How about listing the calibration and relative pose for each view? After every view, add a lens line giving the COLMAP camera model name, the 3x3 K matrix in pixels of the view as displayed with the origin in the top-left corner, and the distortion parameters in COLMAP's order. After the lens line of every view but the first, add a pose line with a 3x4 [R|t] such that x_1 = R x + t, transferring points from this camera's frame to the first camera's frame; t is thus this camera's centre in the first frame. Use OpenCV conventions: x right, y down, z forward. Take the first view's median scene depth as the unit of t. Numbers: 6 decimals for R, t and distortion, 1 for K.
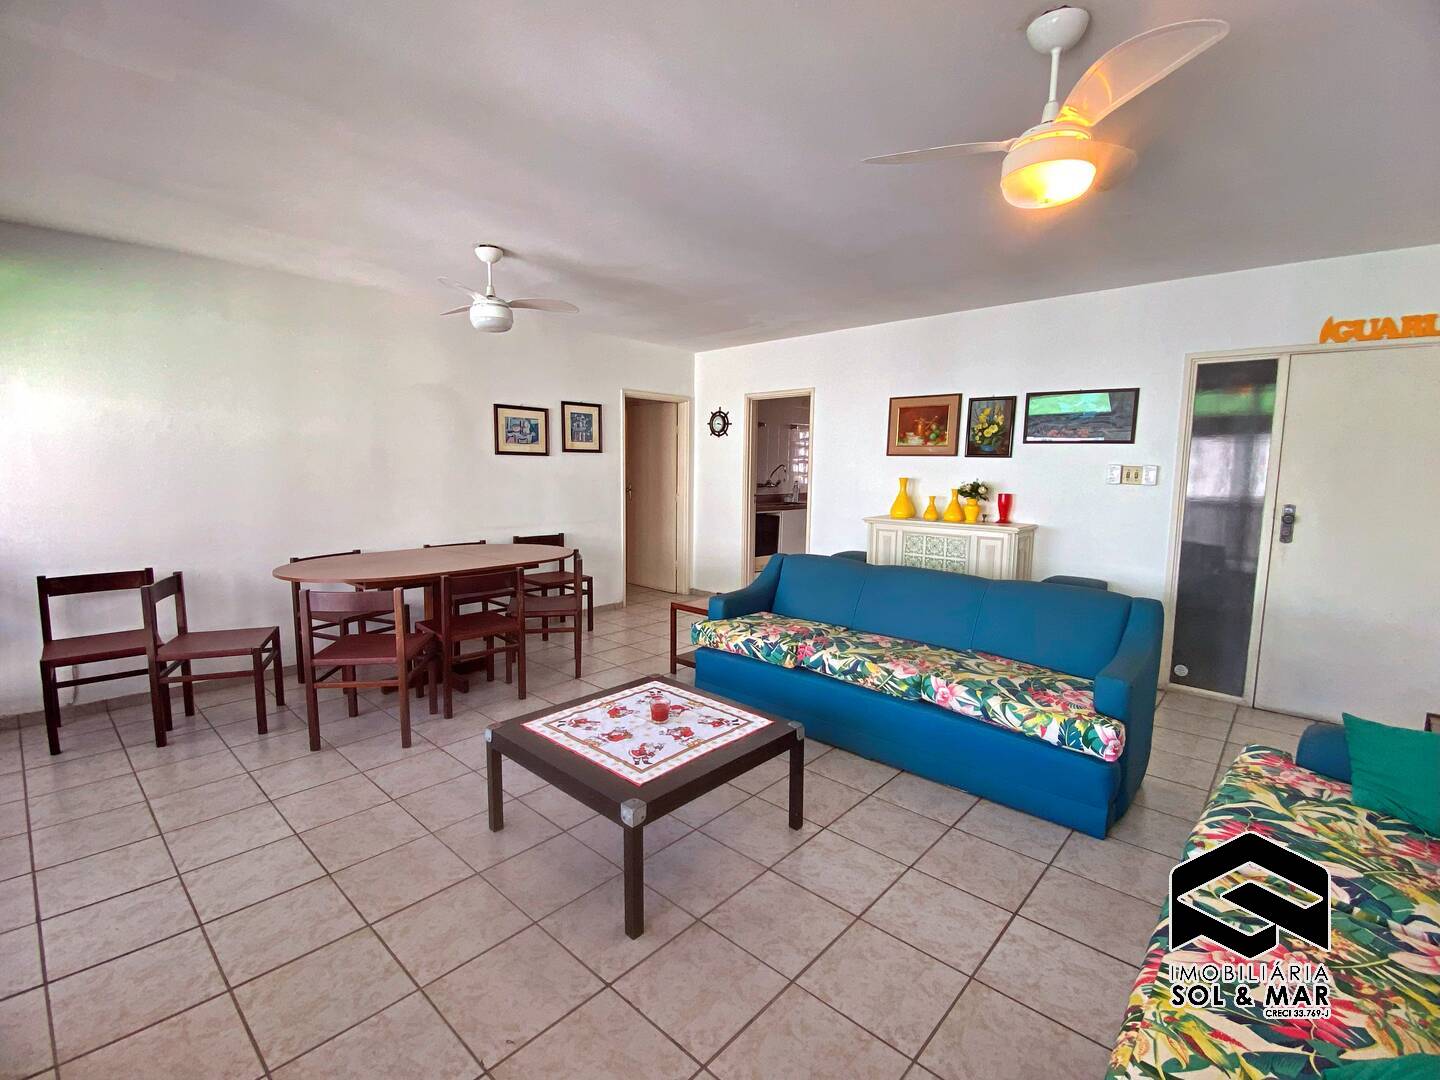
lens RADIAL K [[662.5, 0, 717.0], [0, 662.5, 539.5], [0, 0, 1]] dist [0.032855, -0.026792]
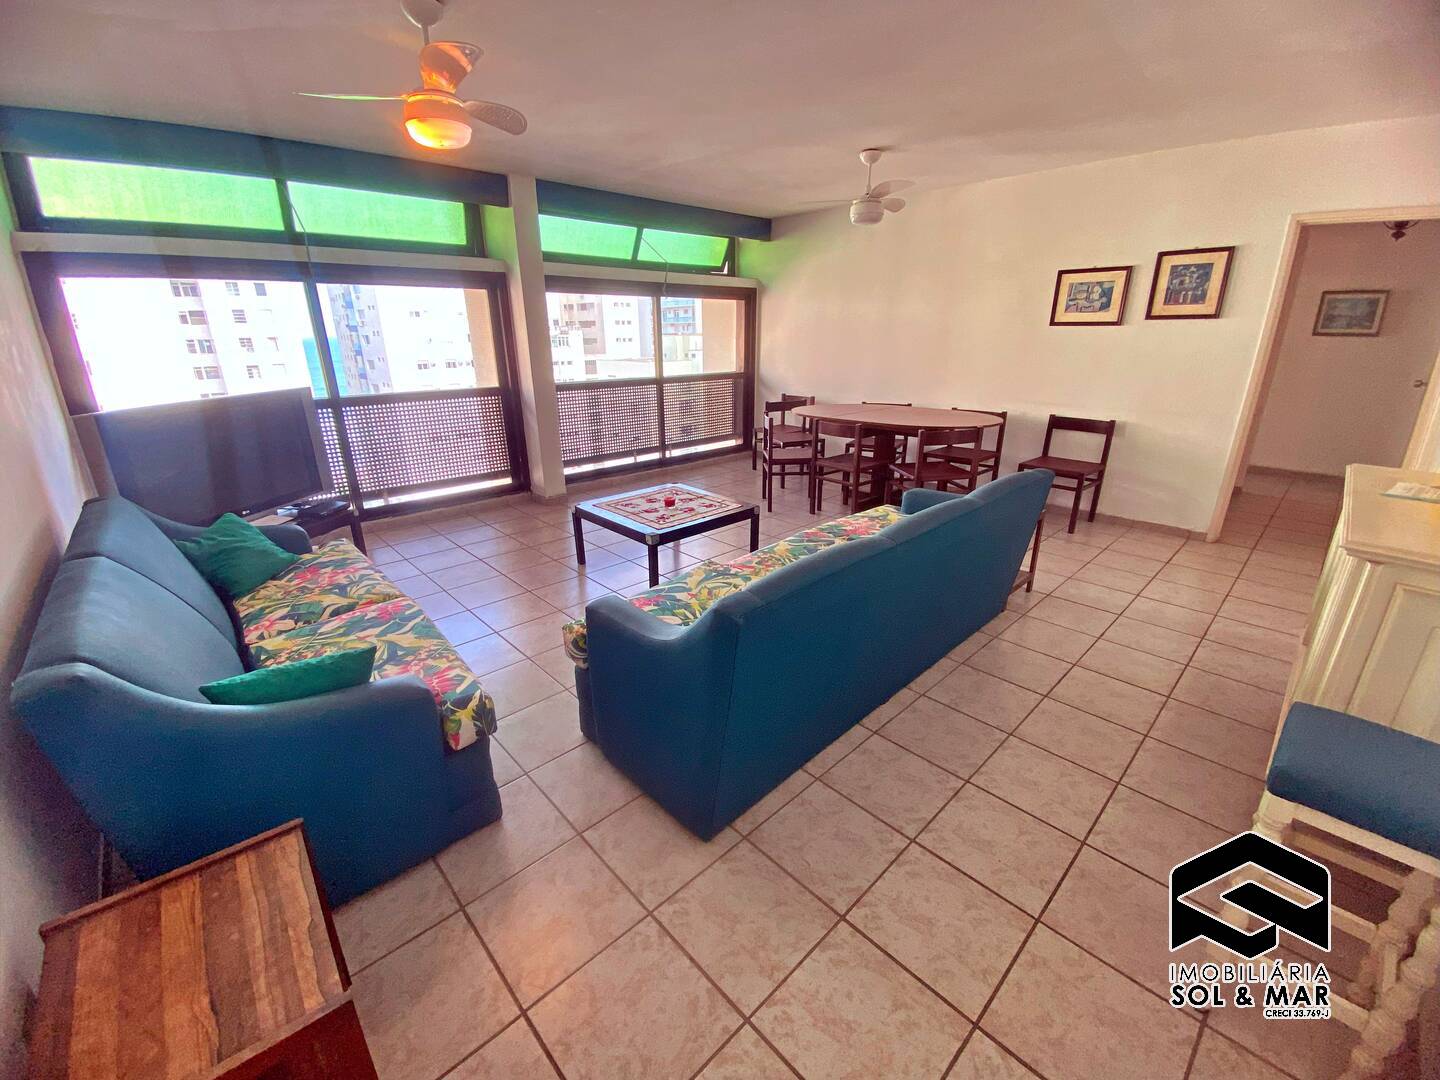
lens RADIAL K [[584.3, 0, 719.3], [0, 584.3, 544.0], [0, 0, 1]] dist [0.019145, -0.019568]
pose [[-0.082459, 0.328548, -0.940881, 0.621364], [-0.103037, 0.936226, 0.335952, -0.064952], [0.991254, 0.124648, -0.043348, 0.576334]]
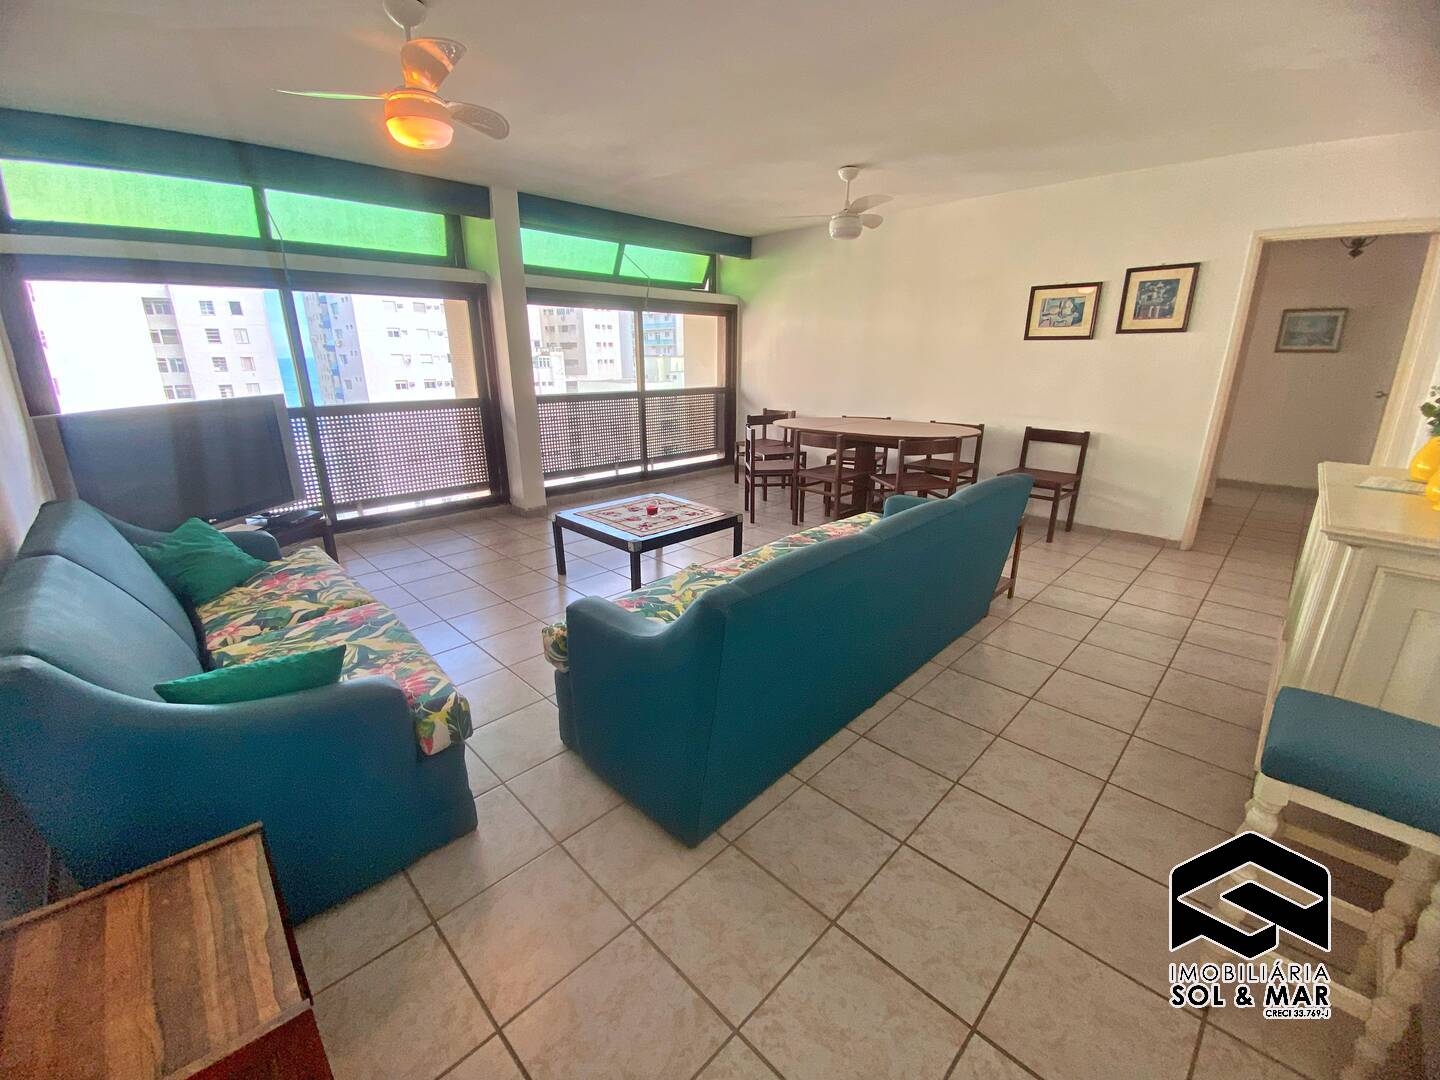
lens RADIAL K [[584.3, 0, 719.3], [0, 584.3, 544.0], [0, 0, 1]] dist [0.019145, -0.019568]
pose [[-0.051042, 0.296338, -0.953718, 0.620440], [-0.109216, 0.947579, 0.300276, -0.050086], [0.992707, 0.119488, -0.016001, 0.575983]]
